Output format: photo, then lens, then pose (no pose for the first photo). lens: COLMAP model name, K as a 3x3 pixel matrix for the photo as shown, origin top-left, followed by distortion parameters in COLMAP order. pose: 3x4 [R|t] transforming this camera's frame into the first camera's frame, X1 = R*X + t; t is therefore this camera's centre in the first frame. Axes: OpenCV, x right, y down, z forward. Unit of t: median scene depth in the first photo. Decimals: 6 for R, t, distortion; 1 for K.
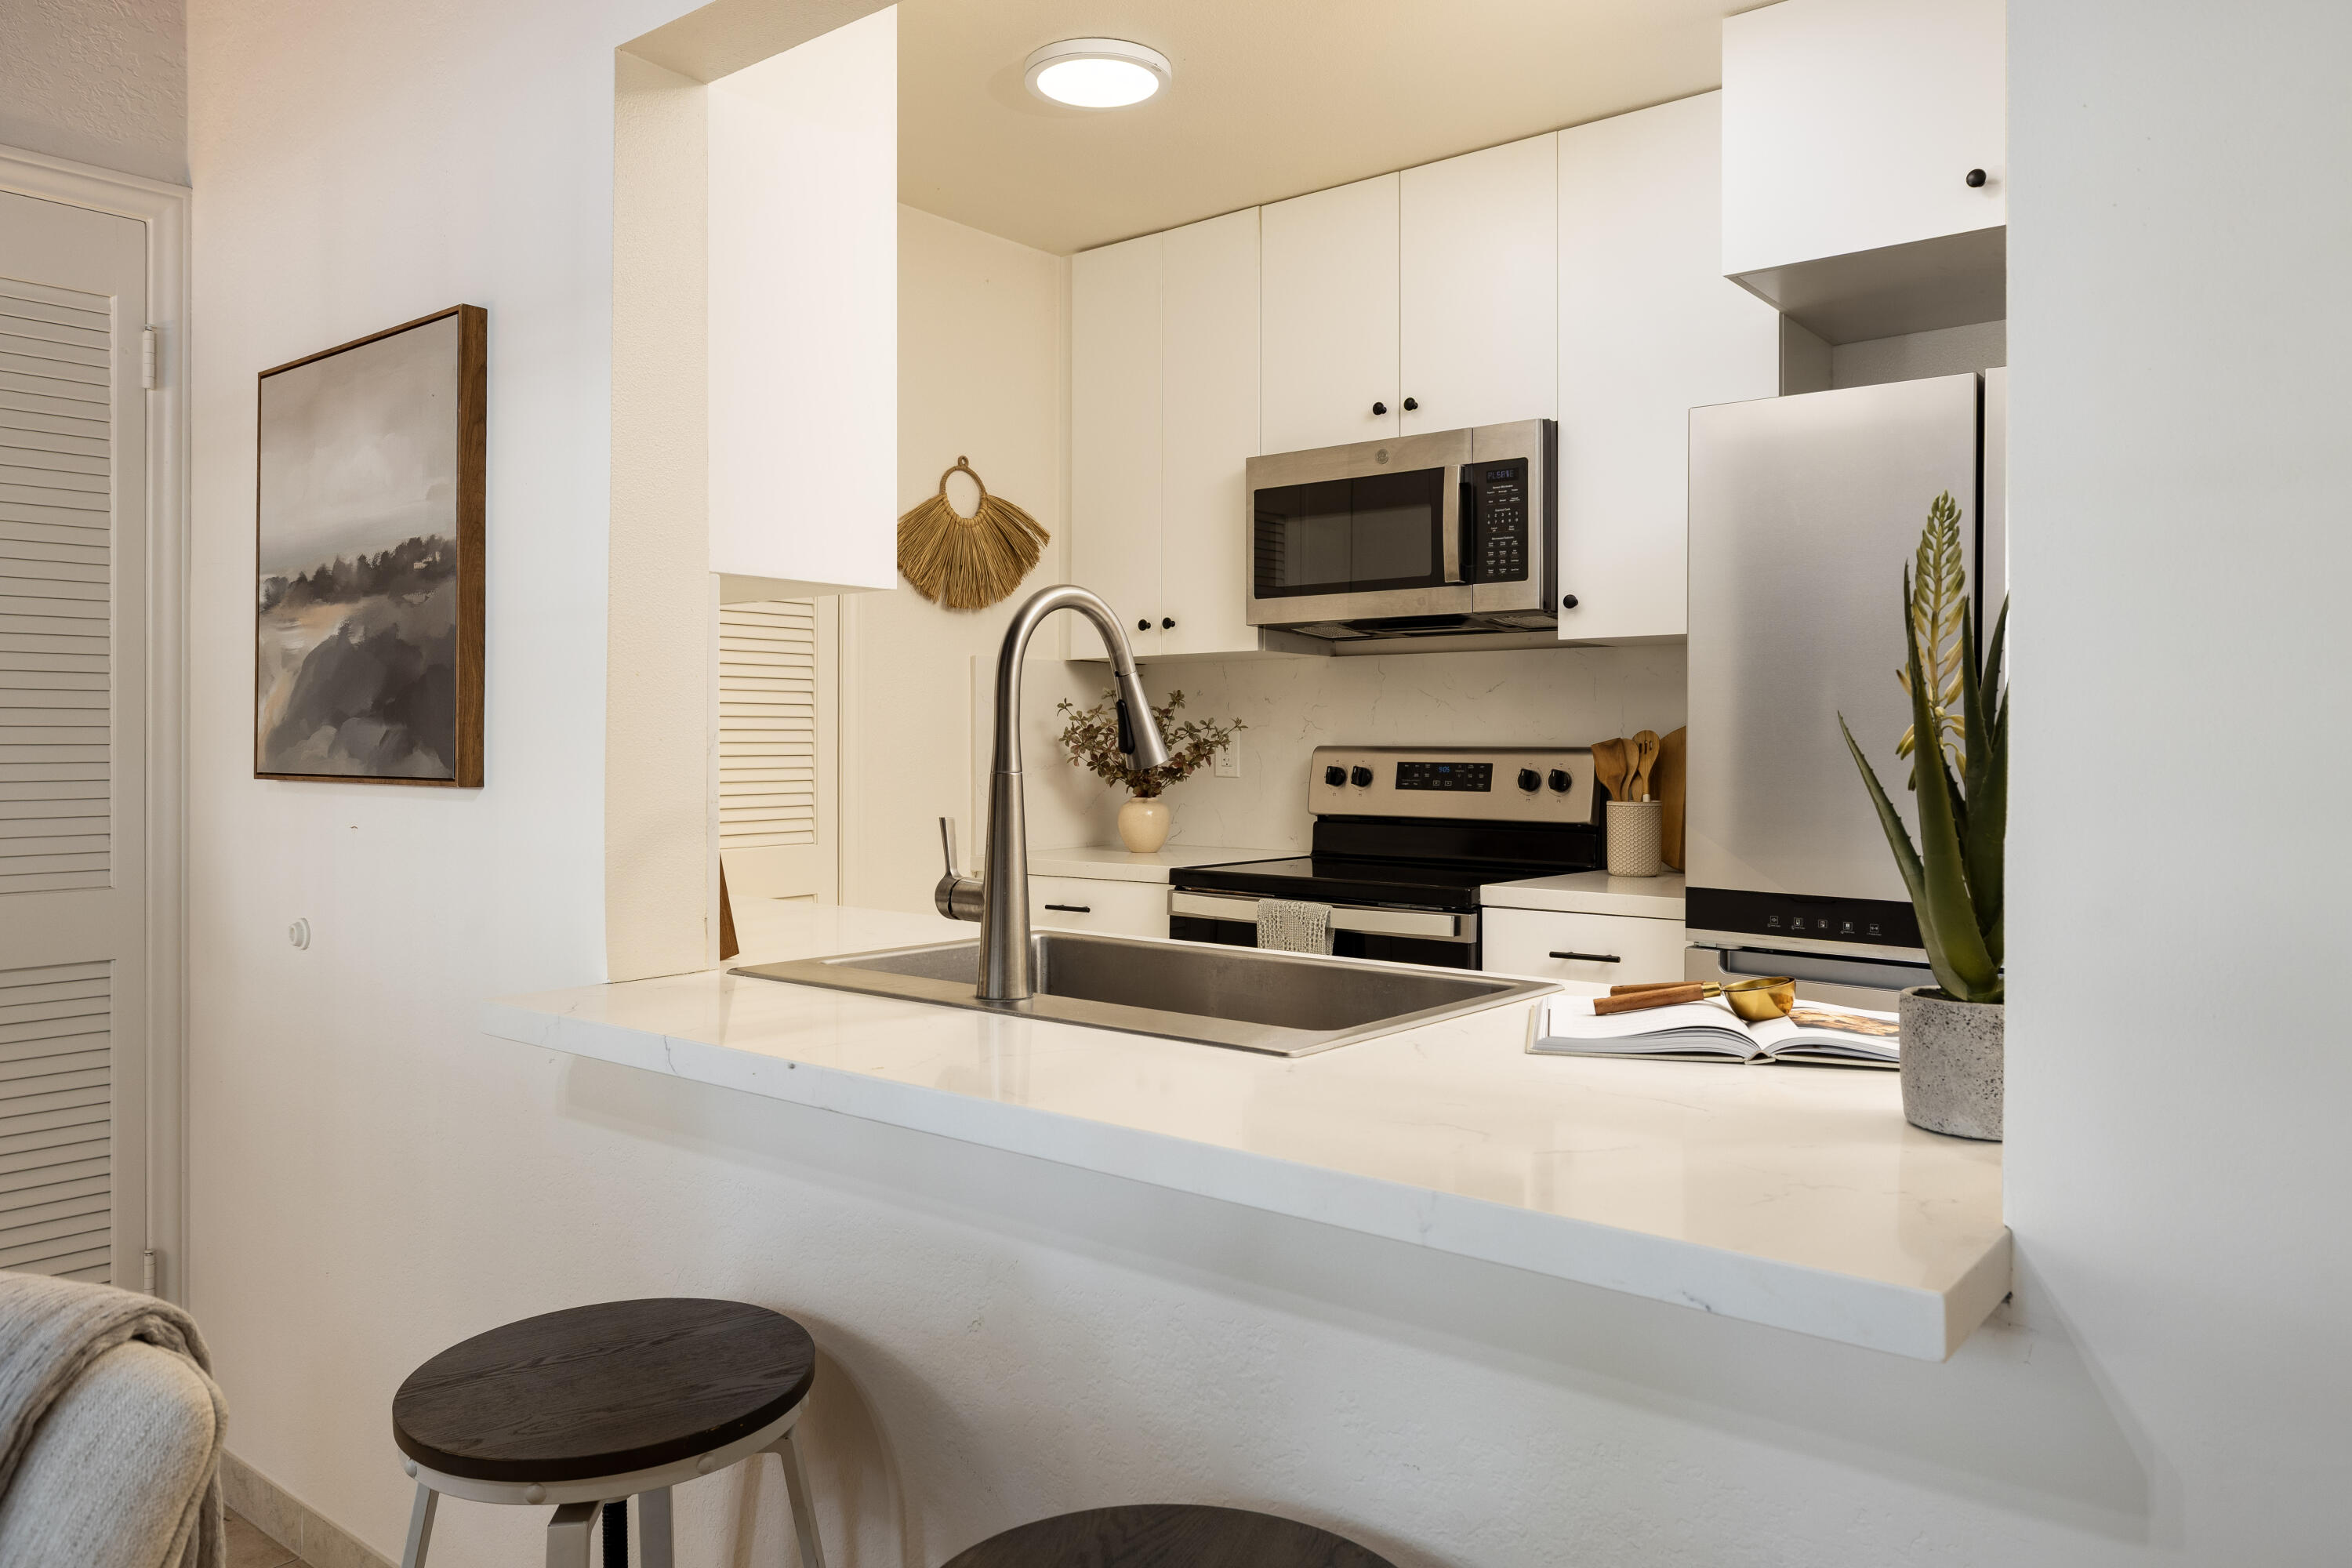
lens RADIAL K [[1640.8, 0, 1164.1], [0, 1640.8, 740.9], [0, 0, 1]] dist [-0.001662, -0.000082]
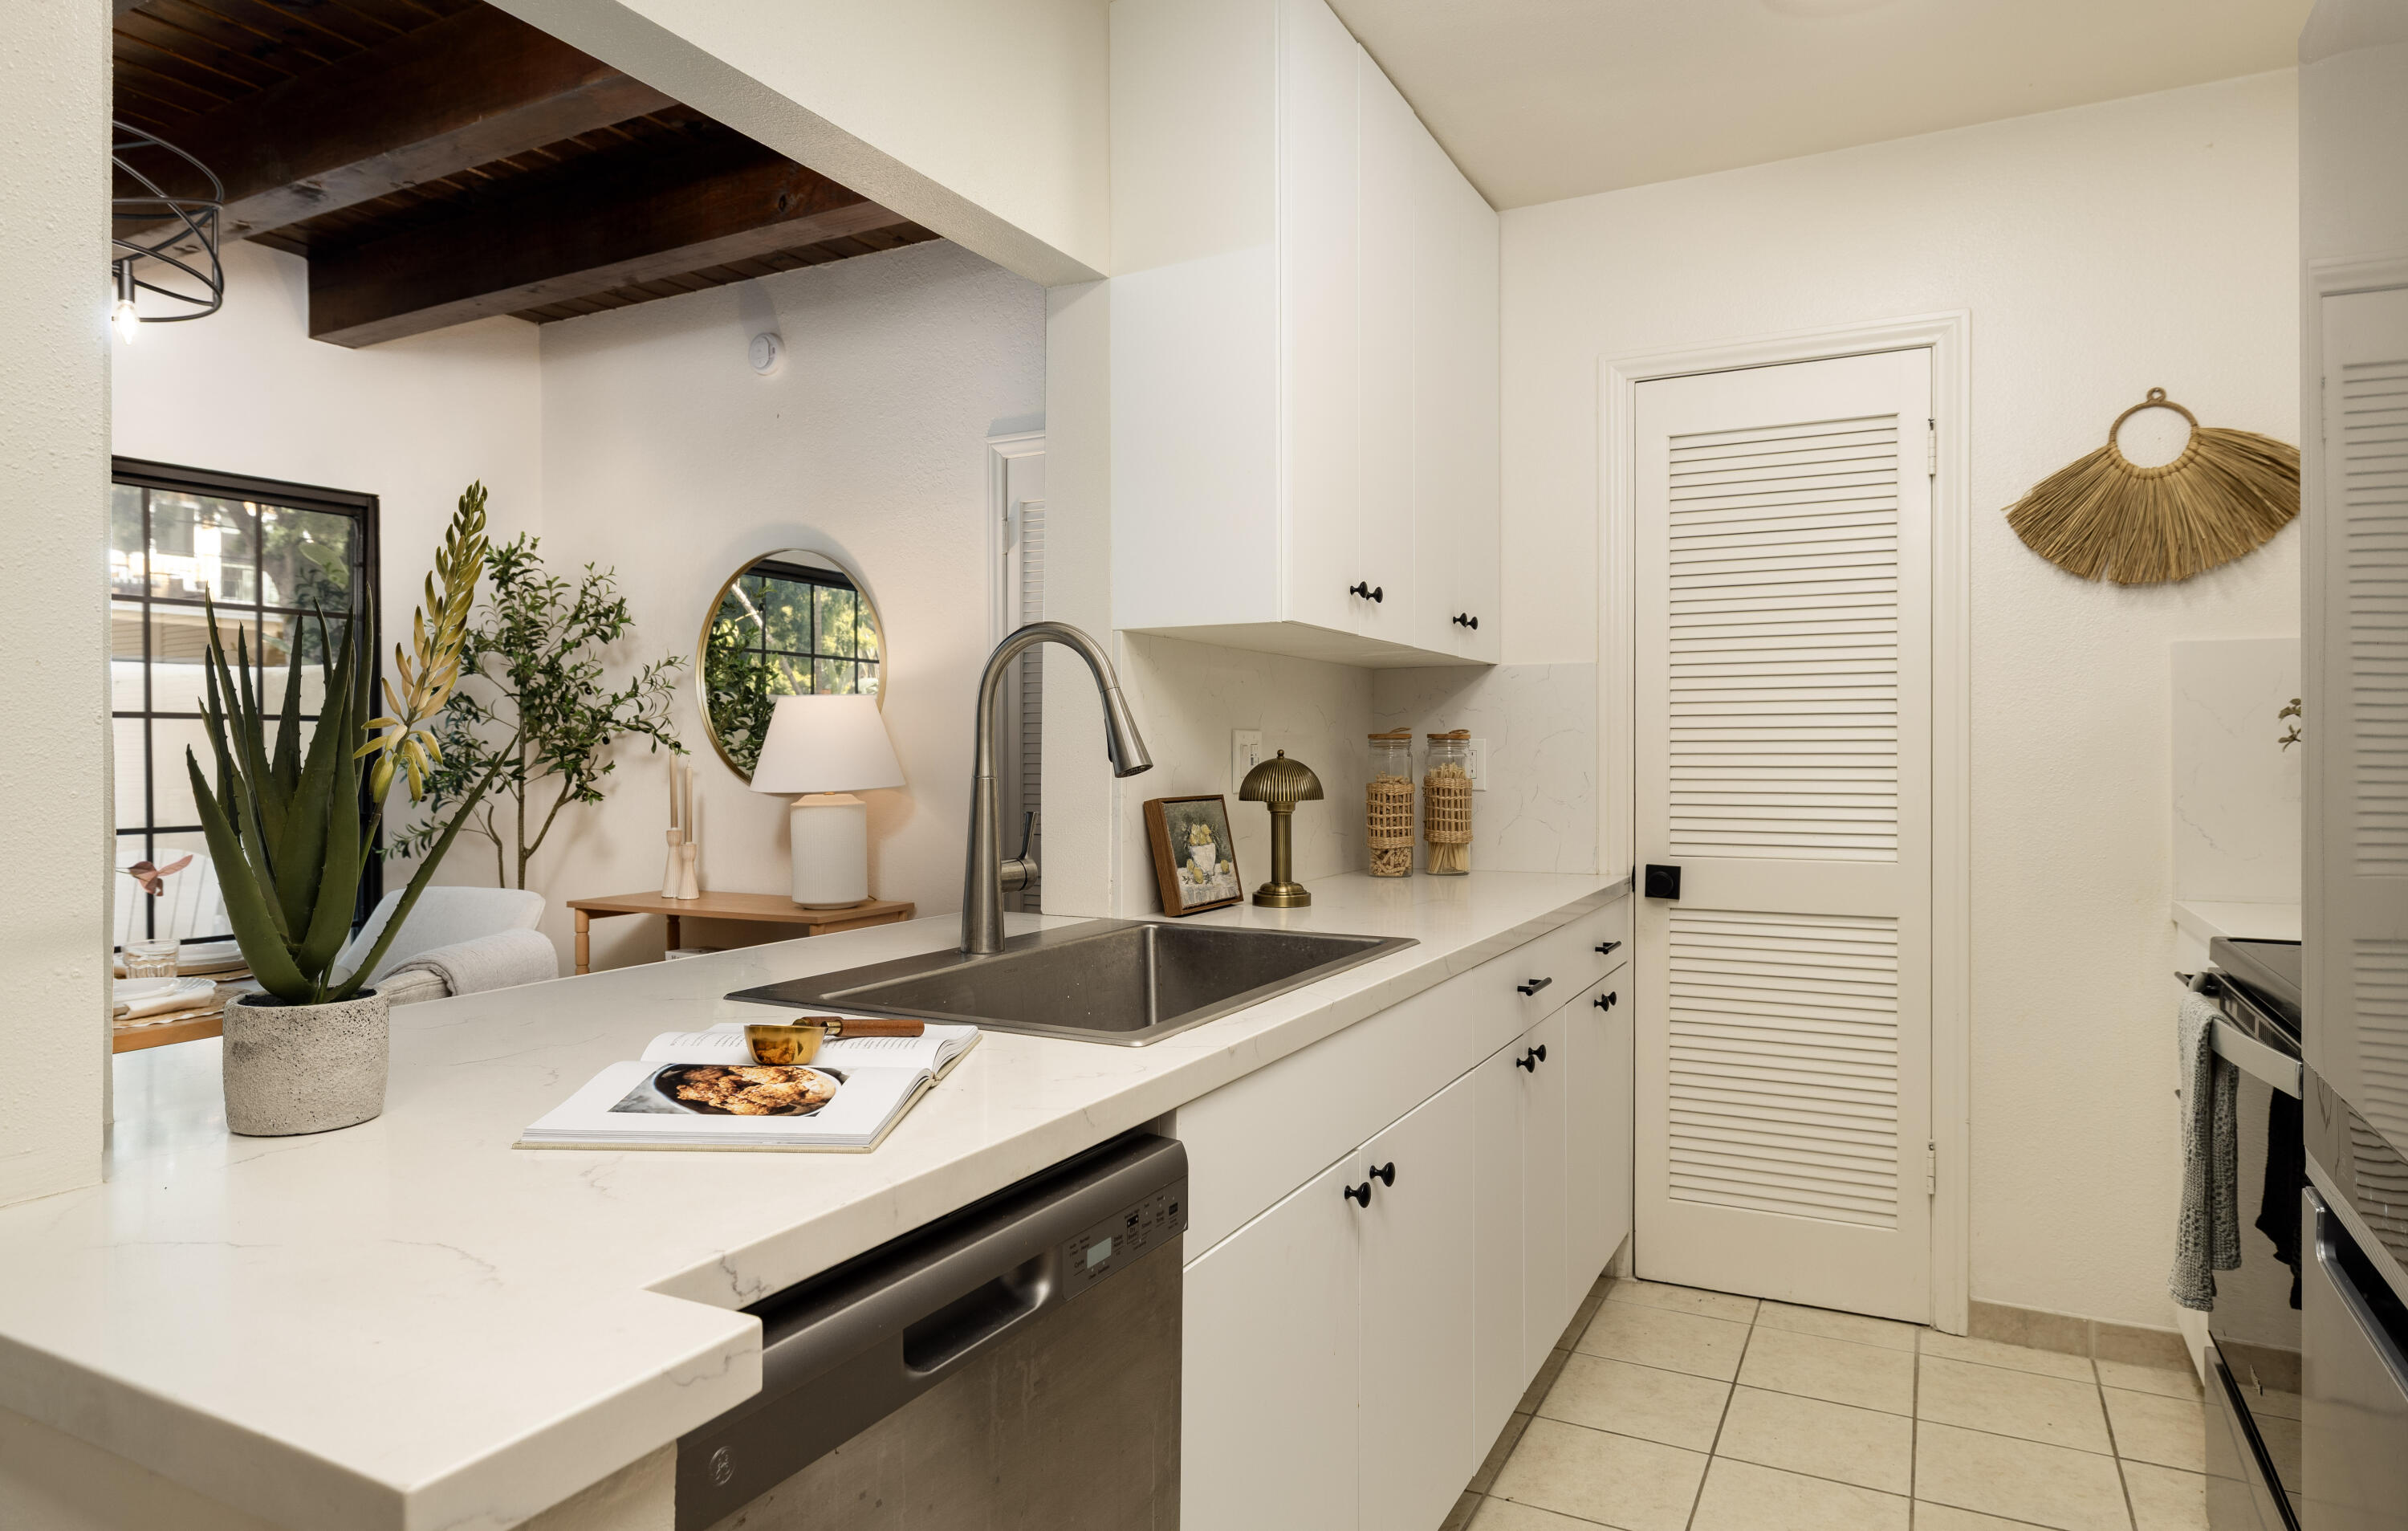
lens RADIAL K [[1411.2, 0, 1195.6], [0, 1411.2, 754.2], [0, 0, 1]] dist [-0.008626, 0.000878]
pose [[0.193197, 0.000579, -0.981160, 0.503576], [-0.000663, 1.000000, 0.000459, 0.001376], [0.981160, 0.000562, 0.193198, 0.473449]]
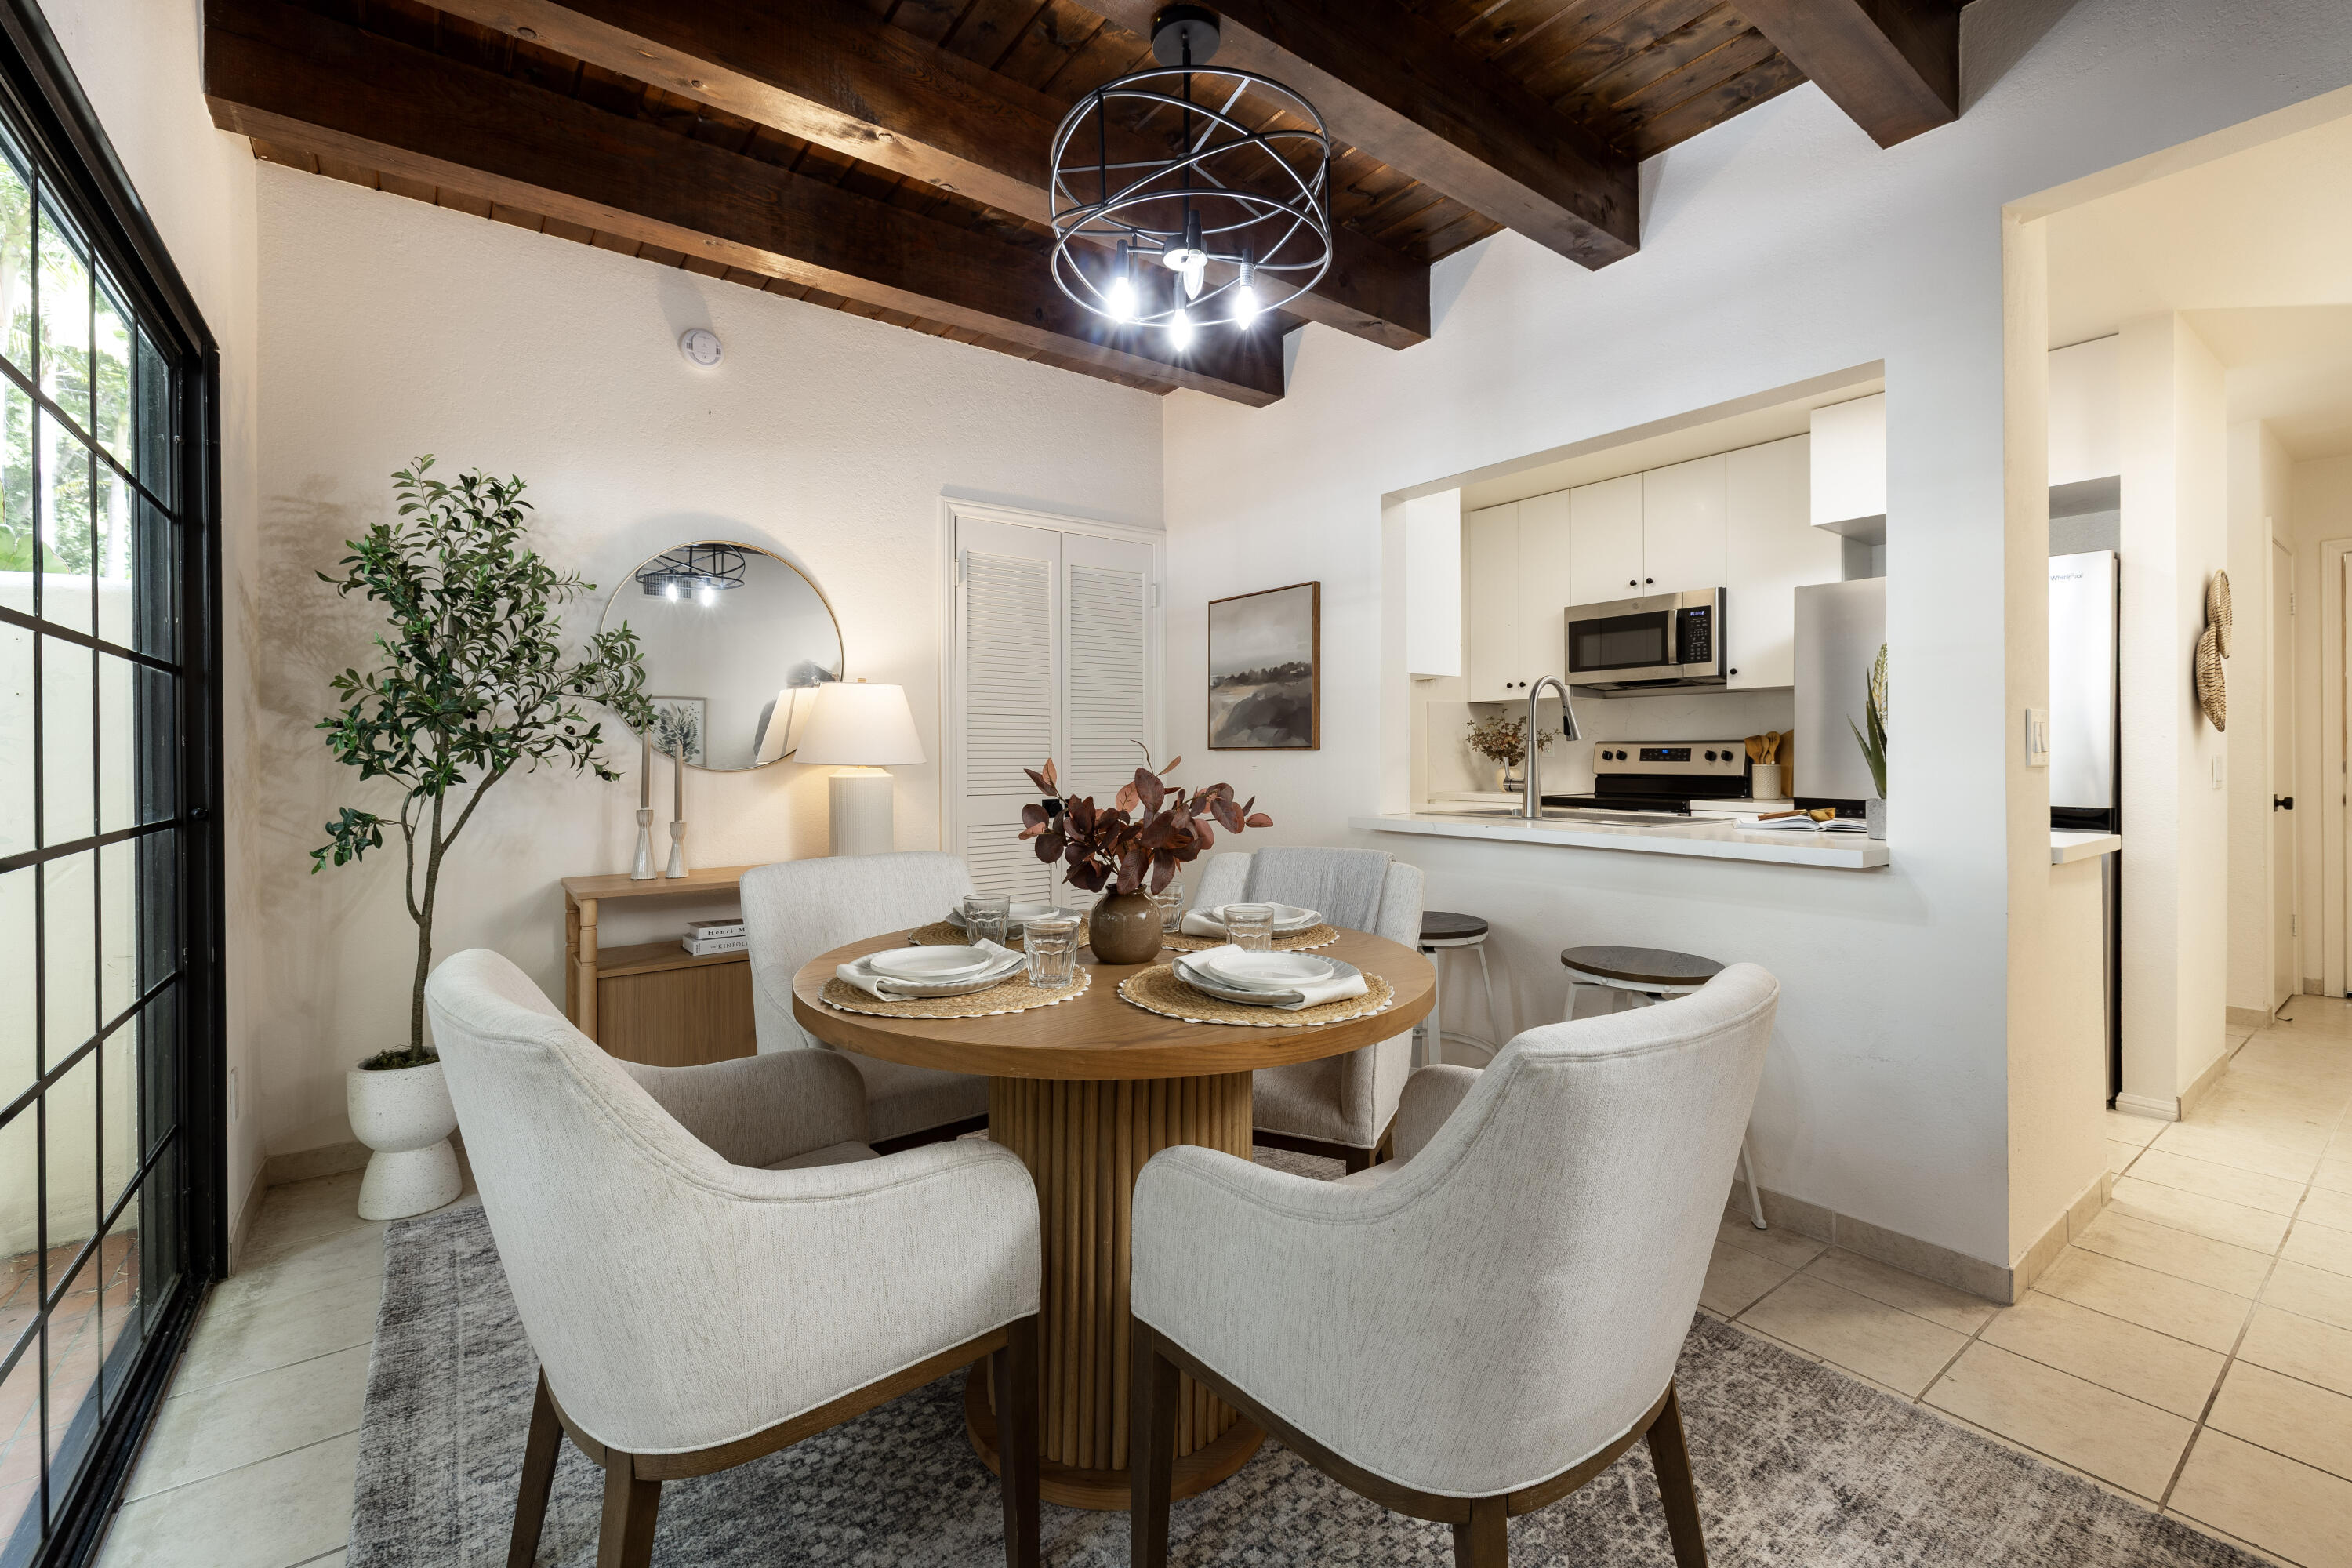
lens RADIAL K [[1000.5, 0, 1178.1], [0, 1000.5, 751.9], [0, 0, 1]] dist [0.003708, -0.000027]
pose [[0.970229, -0.003581, -0.242165, -0.132784], [0.003173, 0.999993, -0.002078, 0.019884], [0.242170, 0.001248, 0.970233, -0.424465]]
